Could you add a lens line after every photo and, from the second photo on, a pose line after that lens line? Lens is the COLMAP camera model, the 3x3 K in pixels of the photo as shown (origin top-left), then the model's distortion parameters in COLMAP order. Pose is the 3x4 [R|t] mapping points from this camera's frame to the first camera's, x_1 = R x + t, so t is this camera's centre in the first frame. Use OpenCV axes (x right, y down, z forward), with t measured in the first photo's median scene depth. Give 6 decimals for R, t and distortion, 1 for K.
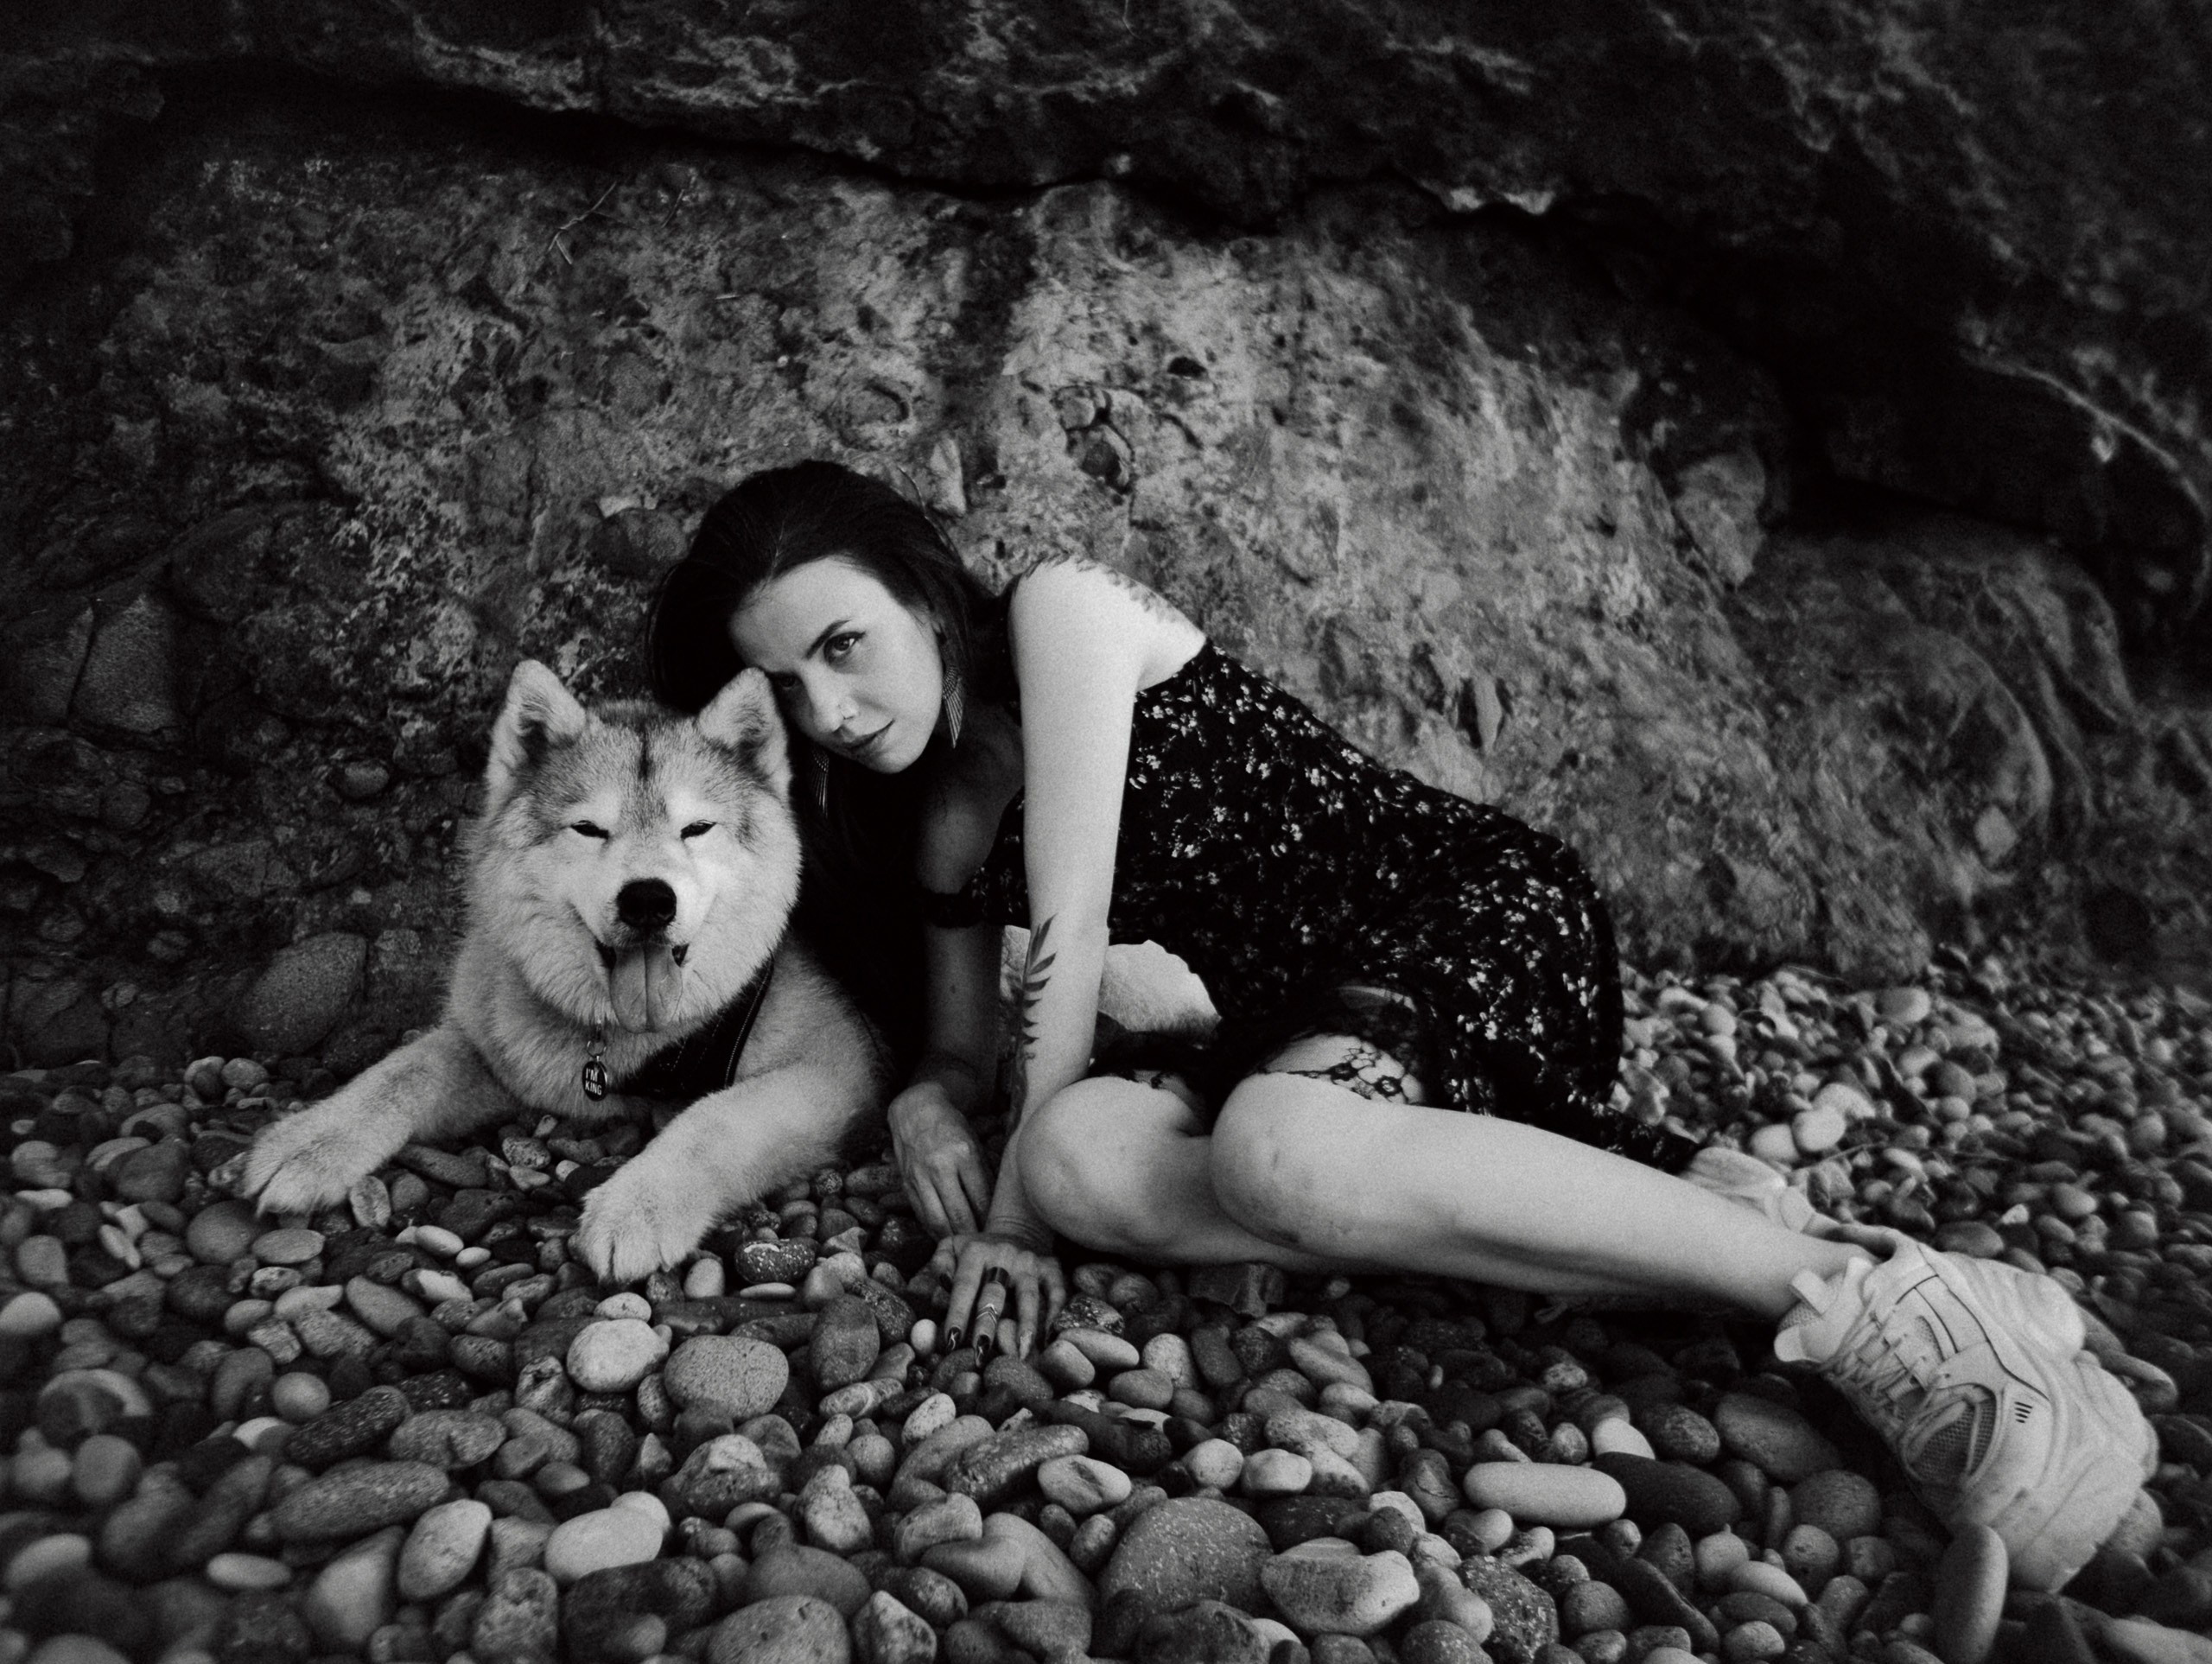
lens RADIAL K [[1705.7, 0, 1132.8], [0, 1705.7, 805.6], [0, 0, 1]] dist [-0.075191, 0.099050]
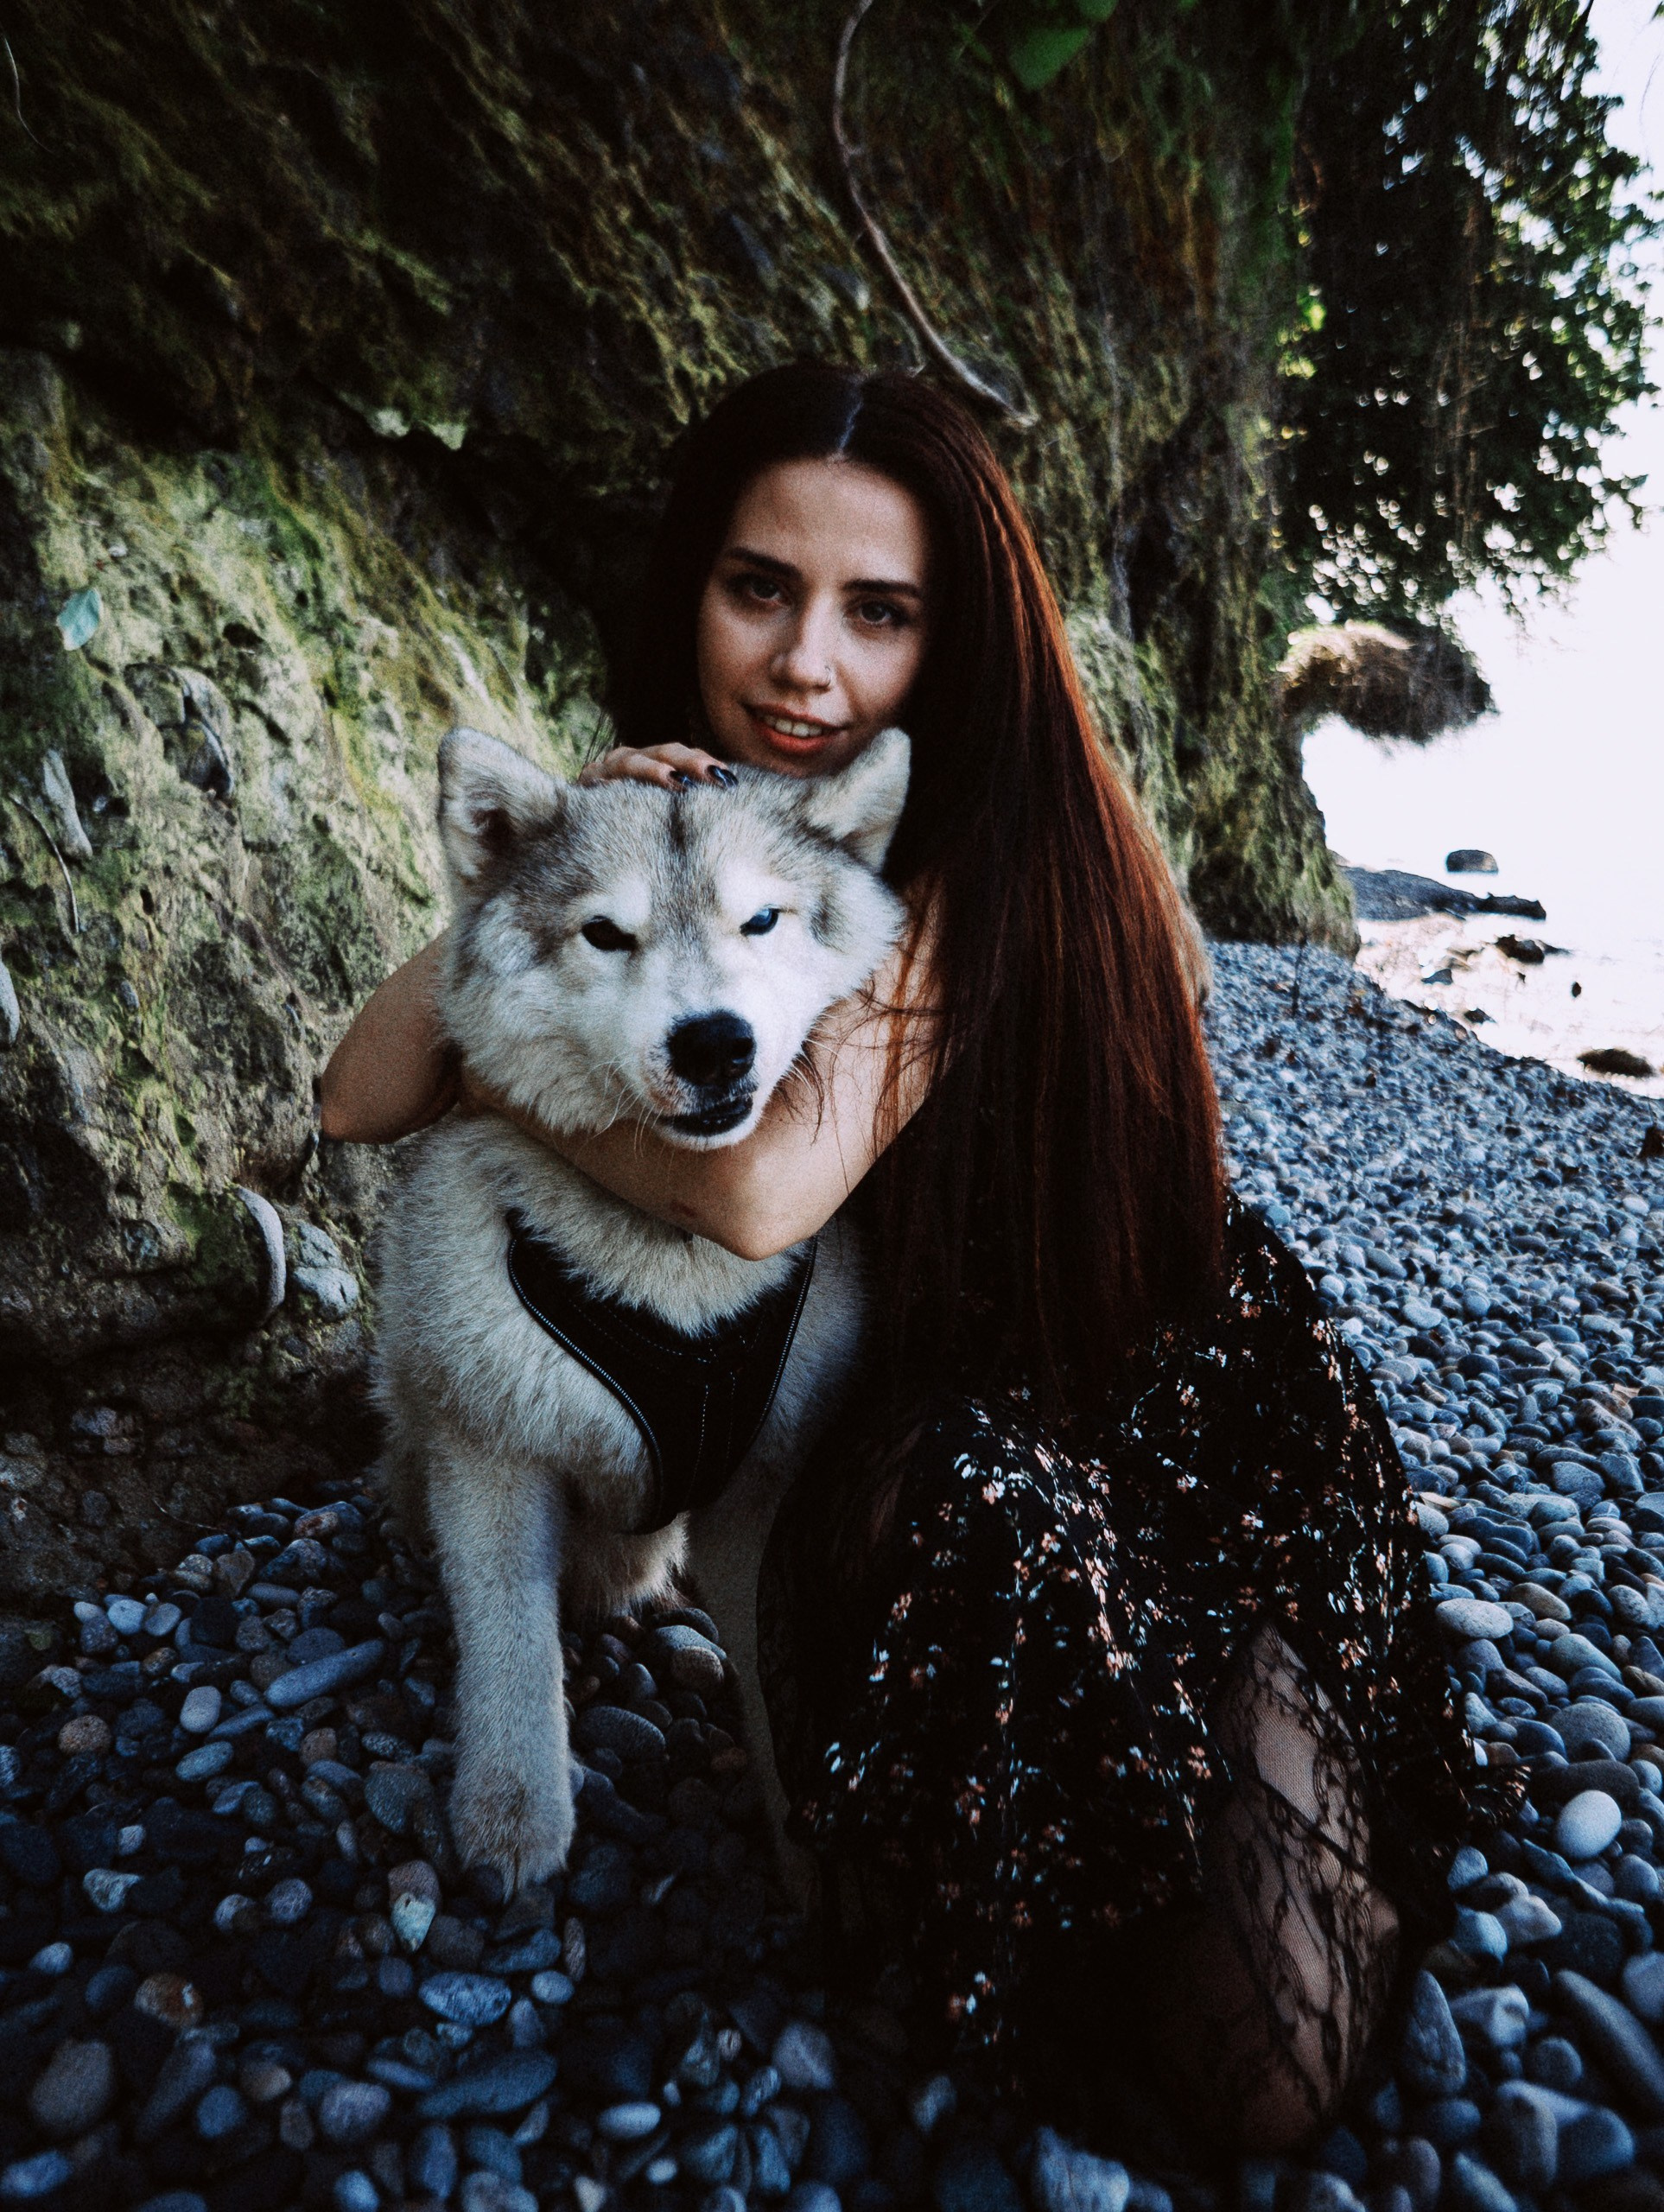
lens RADIAL K [[1705.7, 0, 817.9], [0, 1705.7, 1075.7], [0, 0, 1]] dist [-0.075191, 0.099050]
pose [[0.660181, -0.143124, 0.737344, -0.430701], [0.049329, 0.987820, 0.147577, -0.163398], [-0.749485, -0.061055, 0.659200, 0.259640]]
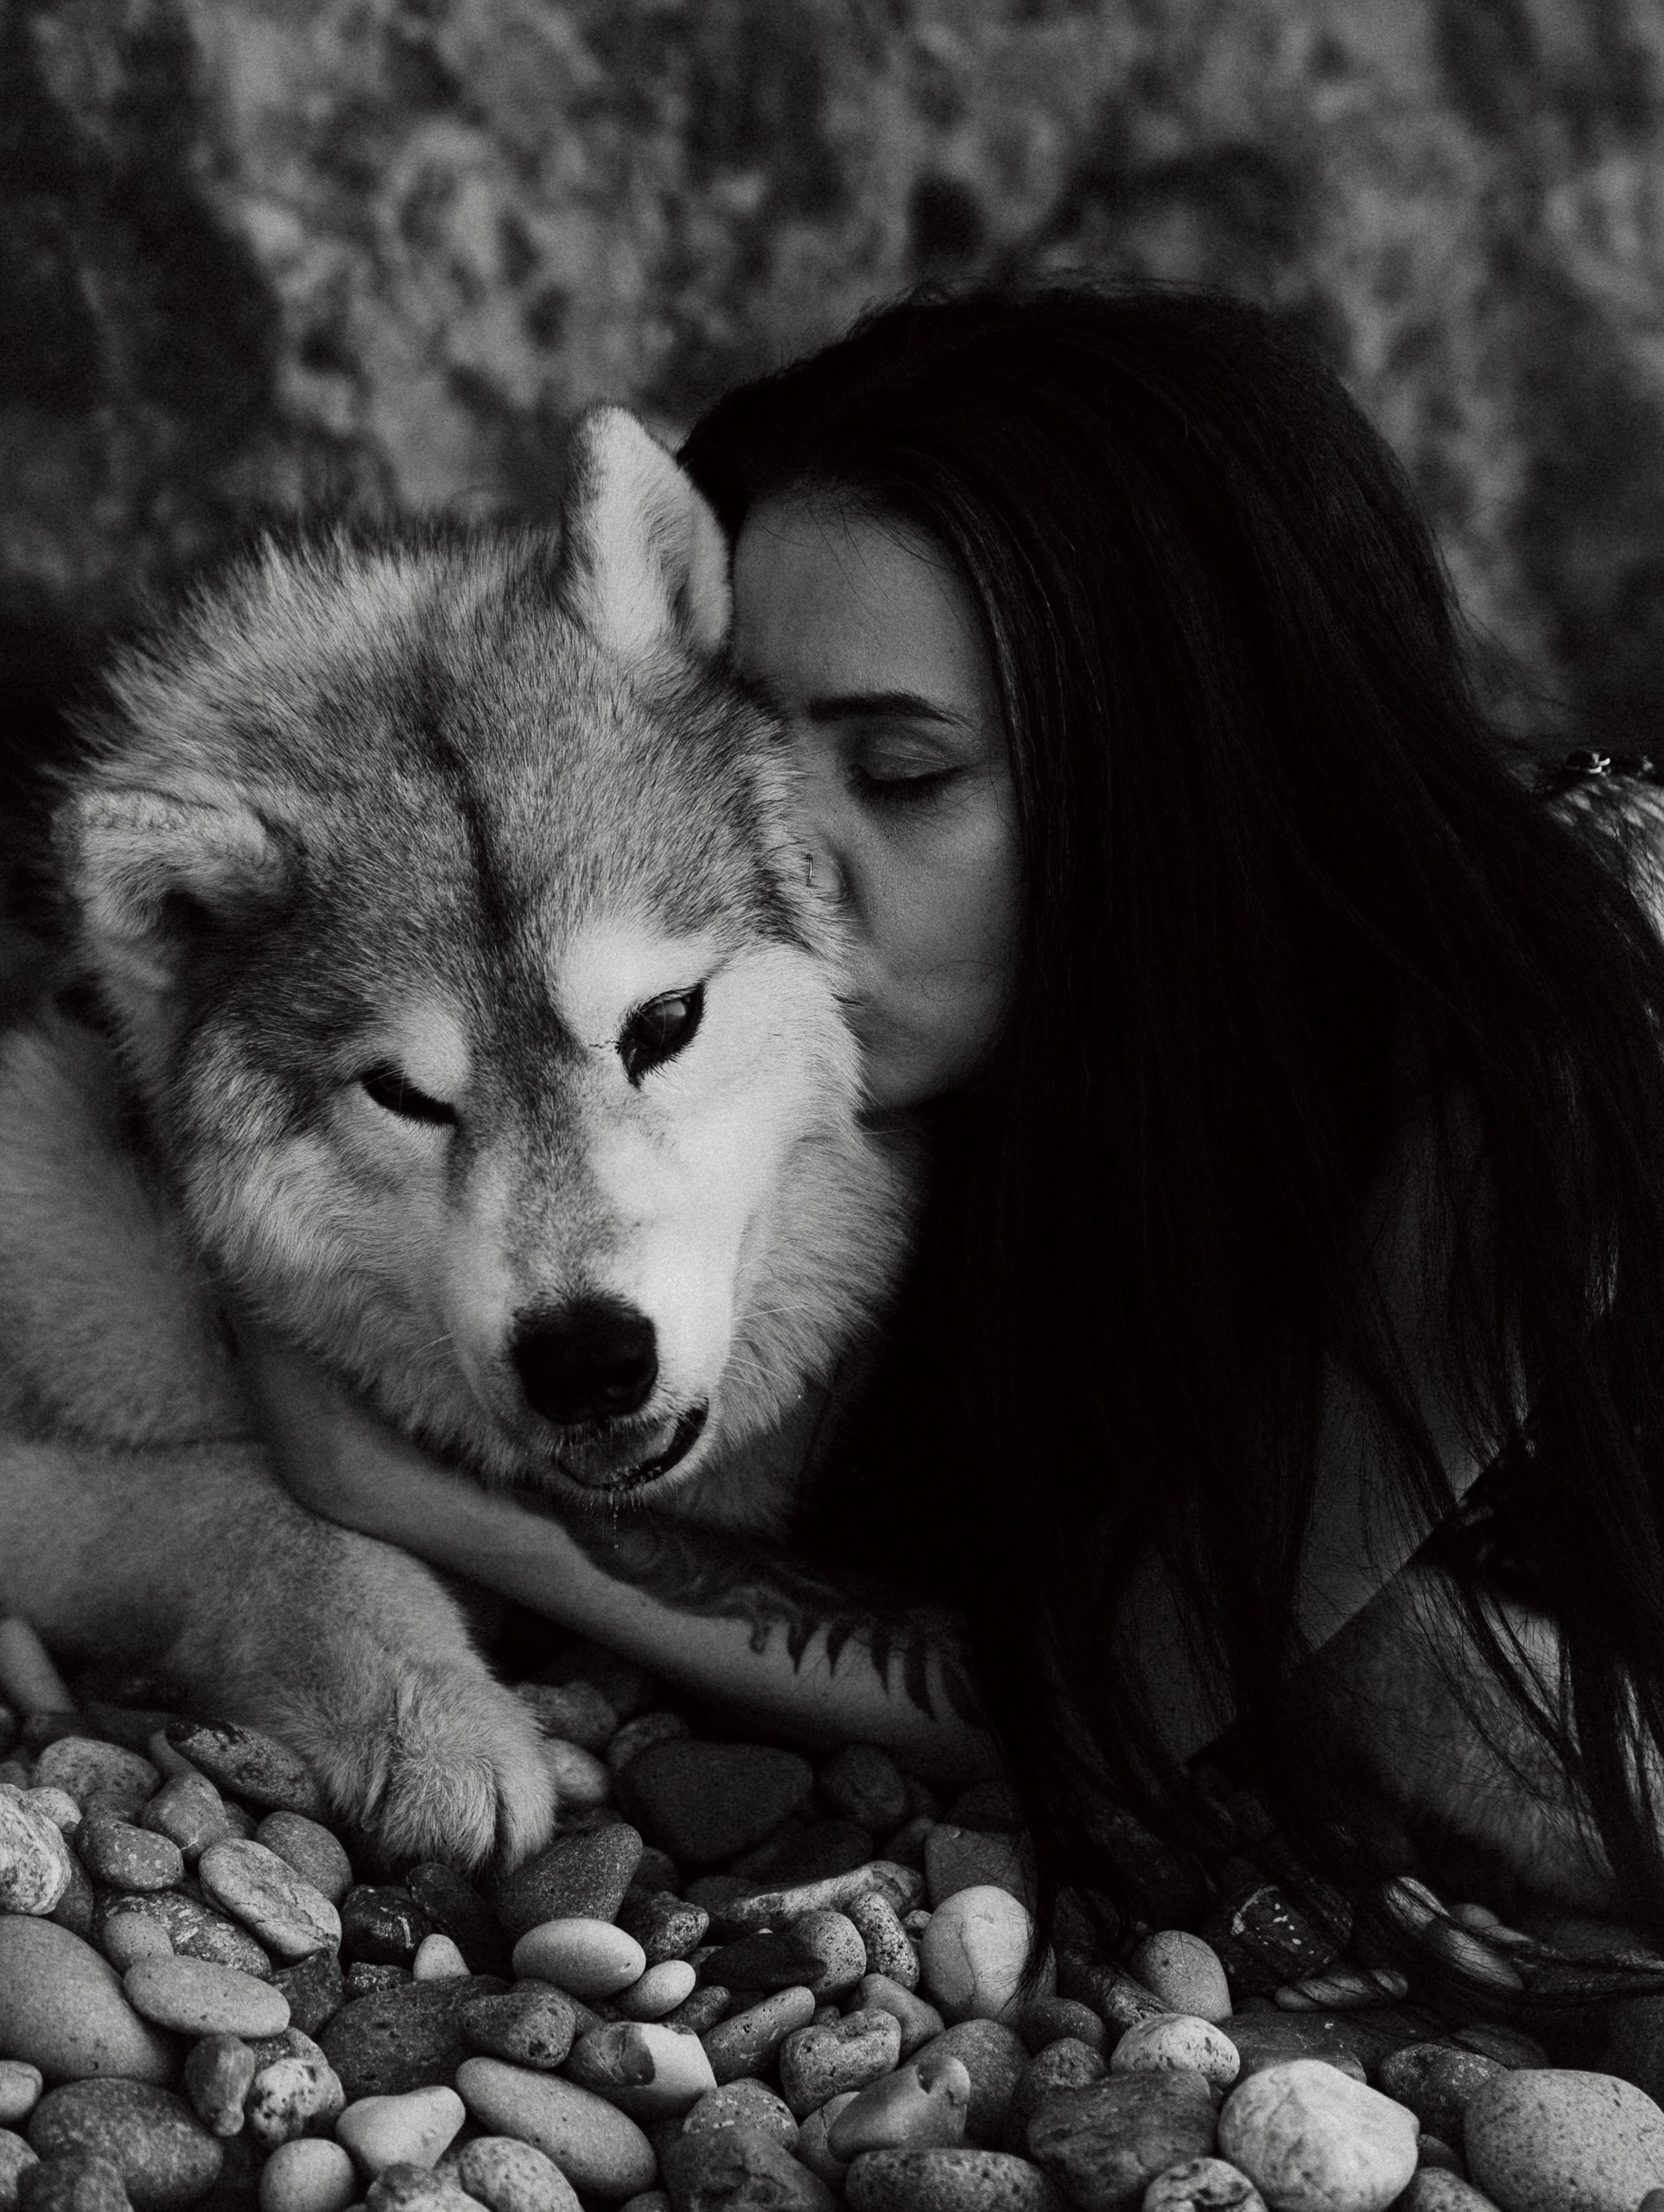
lens RADIAL K [[8331.9, 0, 845.0], [0, 8331.9, 1106.9], [0, 0, 1]] dist [0.369263, 0.000000]
pose [[0.944889, -0.073354, 0.319068, -0.495095], [0.024744, 0.987790, 0.153816, -0.123415], [-0.326455, -0.137444, 0.935166, -0.427201]]
